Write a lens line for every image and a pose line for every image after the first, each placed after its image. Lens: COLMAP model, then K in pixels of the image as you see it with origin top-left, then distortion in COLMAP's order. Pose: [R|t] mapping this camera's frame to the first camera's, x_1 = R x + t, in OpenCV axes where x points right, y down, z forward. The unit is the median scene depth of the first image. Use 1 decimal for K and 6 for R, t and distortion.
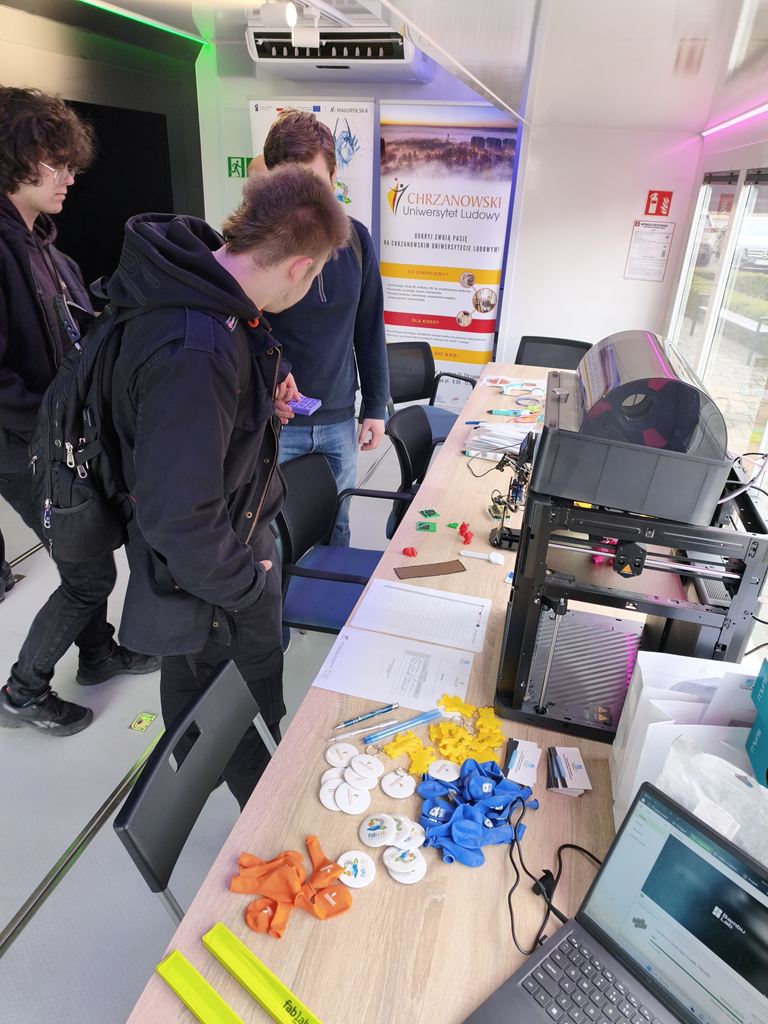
lens RADIAL K [[677.0, 0, 373.4], [0, 677.0, 508.2], [0, 0, 1]] dist [0.014570, -0.022463]
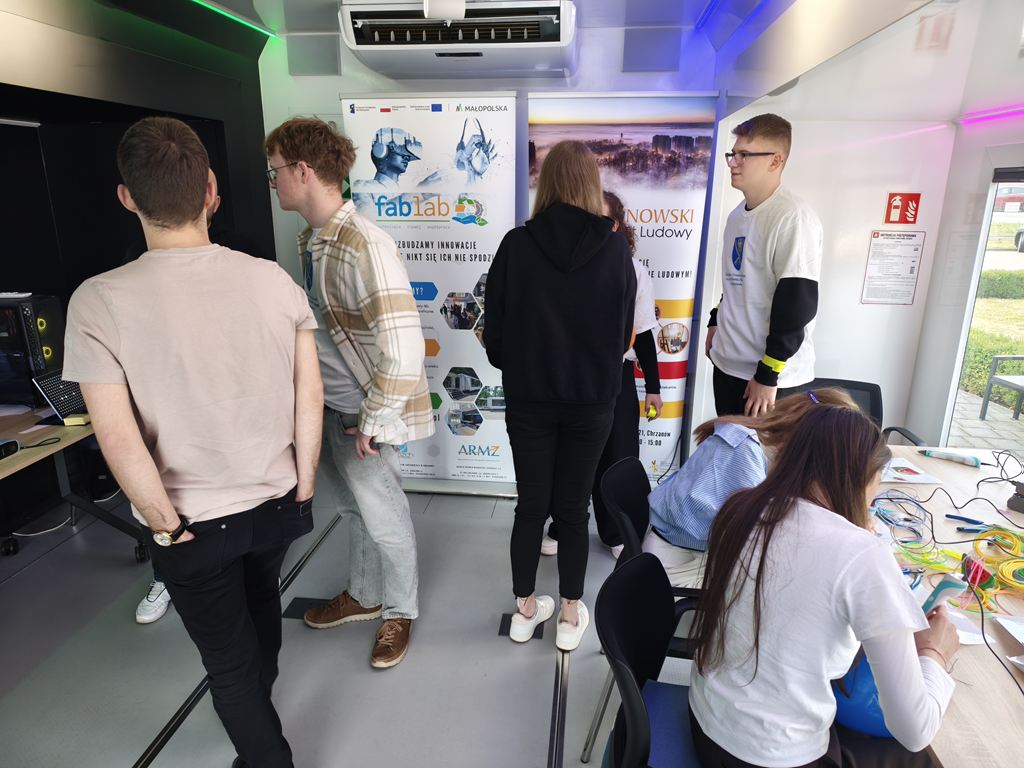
lens RADIAL K [[677.0, 0, 503.6], [0, 677.0, 396.9], [0, 0, 1]] dist [0.014570, -0.022463]
pose [[0.988155, -0.079252, 0.131409, -0.138963], [0.098324, 0.984438, -0.145653, -0.164514], [-0.117821, 0.156848, 0.980570, 0.318963]]
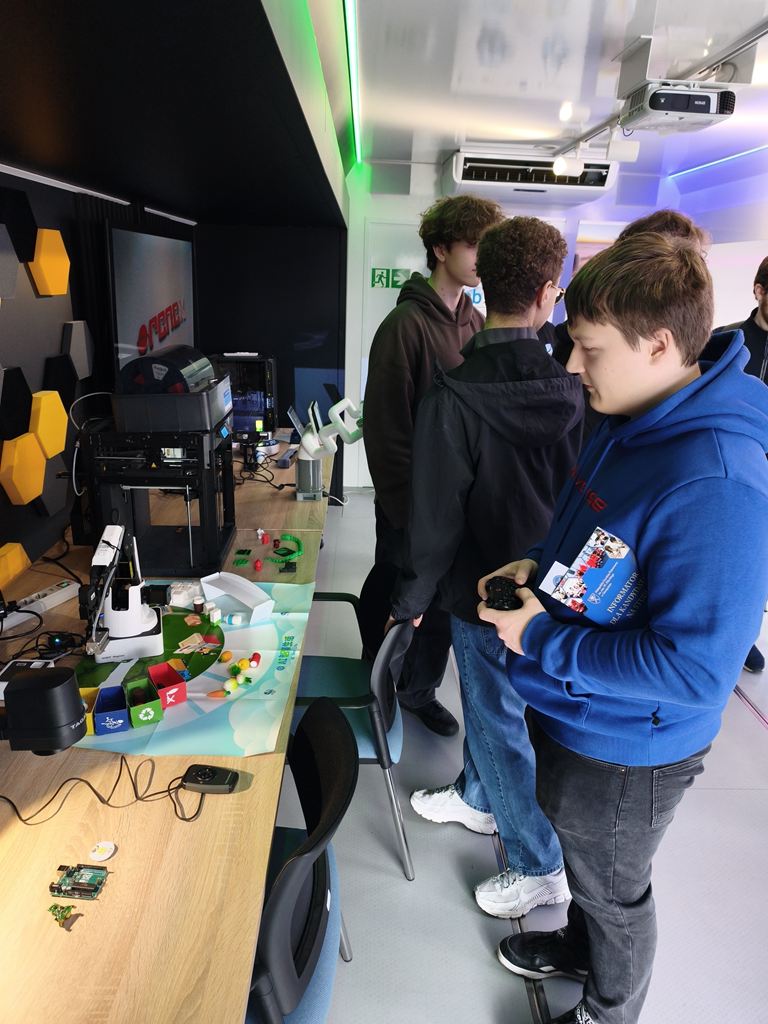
lens RADIAL K [[677.0, 0, 390.2], [0, 677.0, 514.2], [0, 0, 1]] dist [0.014570, -0.022463]
pose [[0.953422, -0.103803, 0.283215, -0.624736], [0.134796, 0.986576, -0.092183, -0.078178], [-0.269844, 0.126066, 0.954616, 0.102506]]
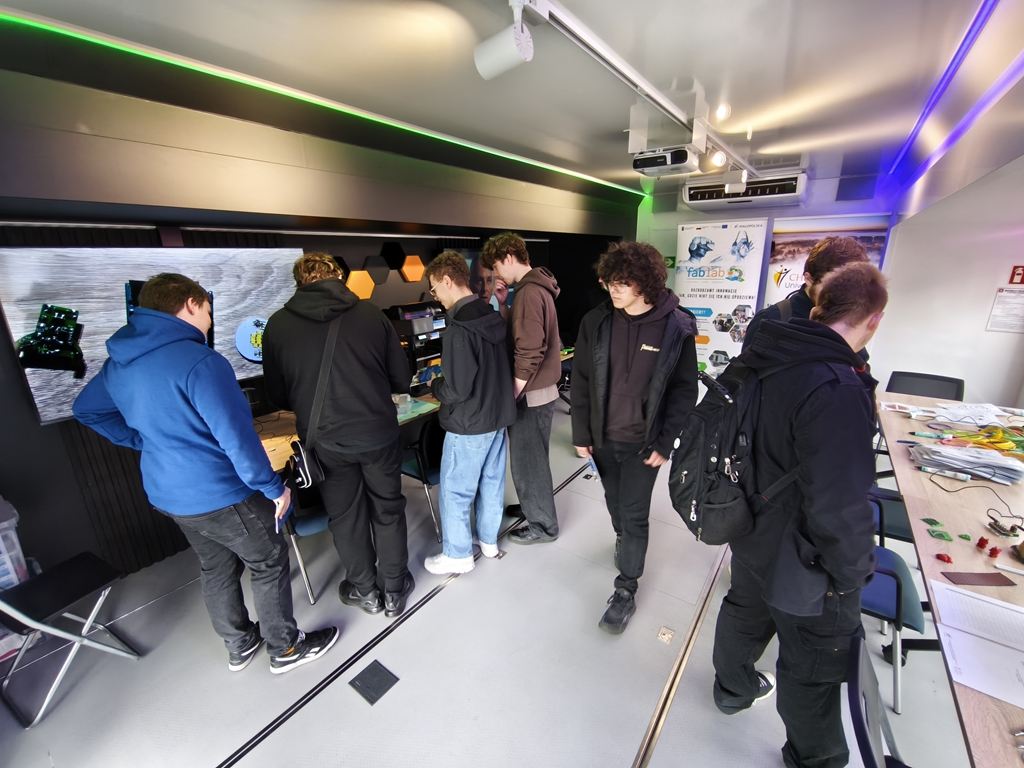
lens RADIAL K [[423.9, 0, 514.8], [0, 423.9, 382.5], [0, 0, 1]] dist [-0.011953, 0.001839]
pose [[0.935976, 0.047862, -0.348795, -0.188181], [-0.108576, 0.981668, -0.156652, -0.019977], [0.334903, 0.184493, 0.924014, -0.015921]]
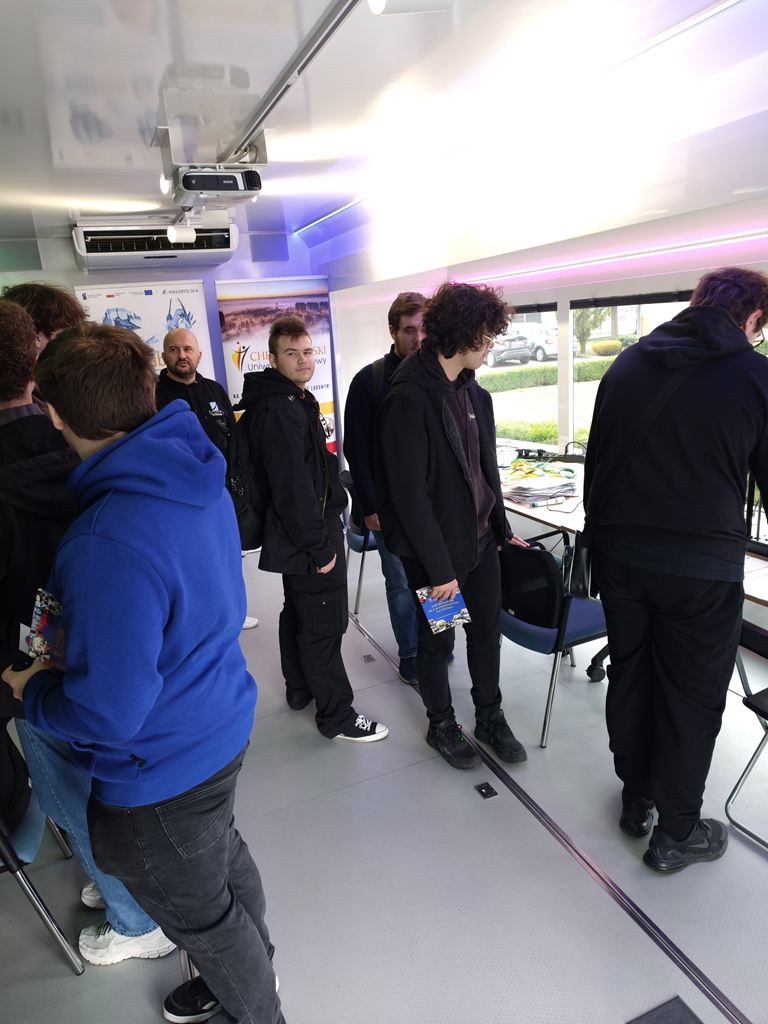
lens RADIAL K [[677.0, 0, 382.9], [0, 677.0, 517.8], [0, 0, 1]] dist [0.014570, -0.022463]
pose [[0.772067, -0.270210, 0.575238, -0.531984], [0.374126, 0.924905, -0.067679, -0.044797], [-0.513753, 0.267465, 0.815181, 0.022534]]
